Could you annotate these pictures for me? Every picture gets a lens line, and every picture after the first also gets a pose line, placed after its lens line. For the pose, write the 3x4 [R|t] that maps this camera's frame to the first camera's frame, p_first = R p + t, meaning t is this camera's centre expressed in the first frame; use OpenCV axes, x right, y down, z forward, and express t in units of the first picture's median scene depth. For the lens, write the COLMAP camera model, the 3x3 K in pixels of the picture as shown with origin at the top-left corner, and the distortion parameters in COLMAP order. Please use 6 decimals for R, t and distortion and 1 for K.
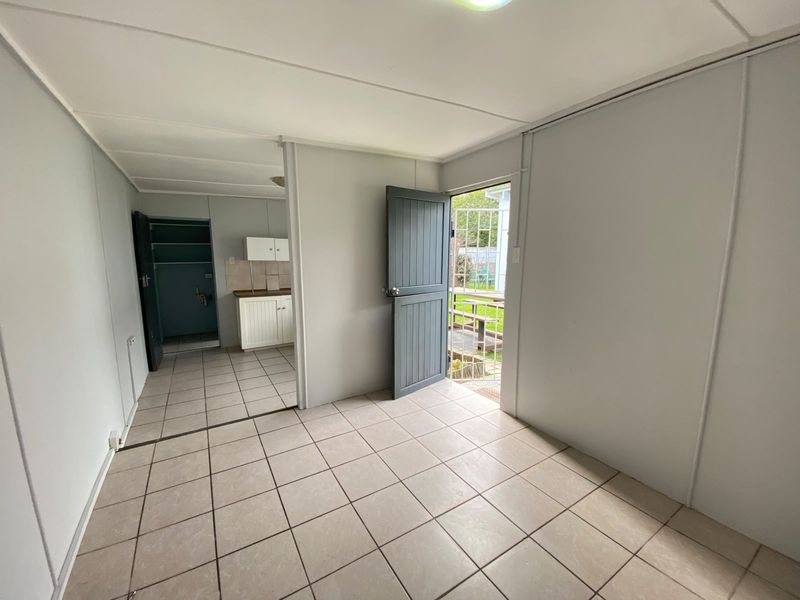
lens RADIAL K [[327.8, 0, 402.2], [0, 327.8, 301.3], [0, 0, 1]] dist [-0.001775, -0.000791]
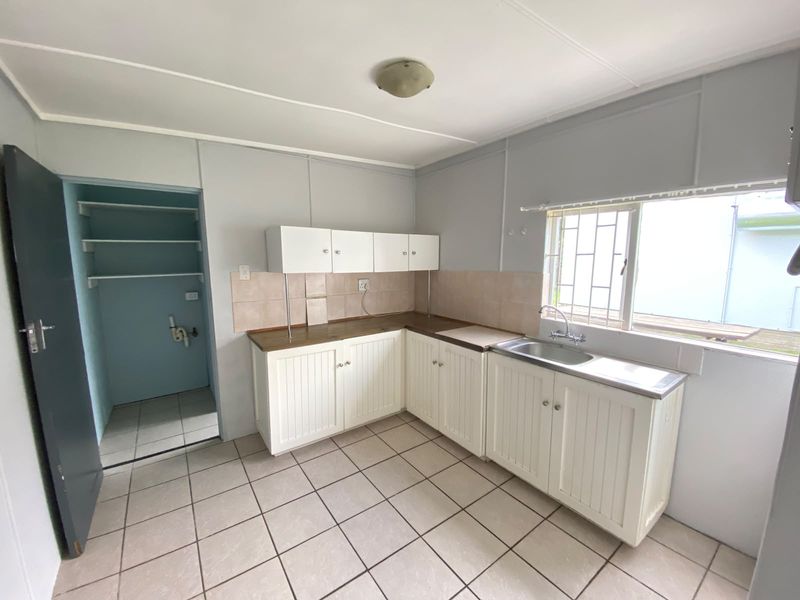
lens RADIAL K [[327.8, 0, 395.7], [0, 327.8, 298.4], [0, 0, 1]] dist [-0.001775, -0.000791]
pose [[0.998402, -0.008964, 0.055790, -0.313476], [0.009633, 0.999885, -0.011736, -0.075550], [-0.055679, 0.012254, 0.998374, 0.476046]]
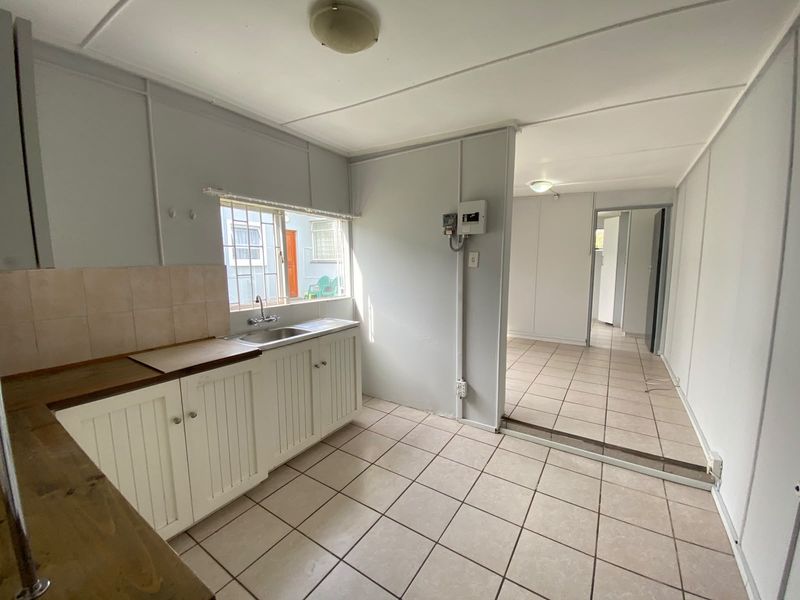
lens RADIAL K [[327.8, 0, 400.2], [0, 327.8, 303.4], [0, 0, 1]] dist [-0.001775, -0.000791]
pose [[-0.430628, -0.110844, 0.895697, -0.747603], [0.136630, 0.972985, 0.186097, -0.139952], [-0.892127, 0.202518, -0.403850, 1.195810]]
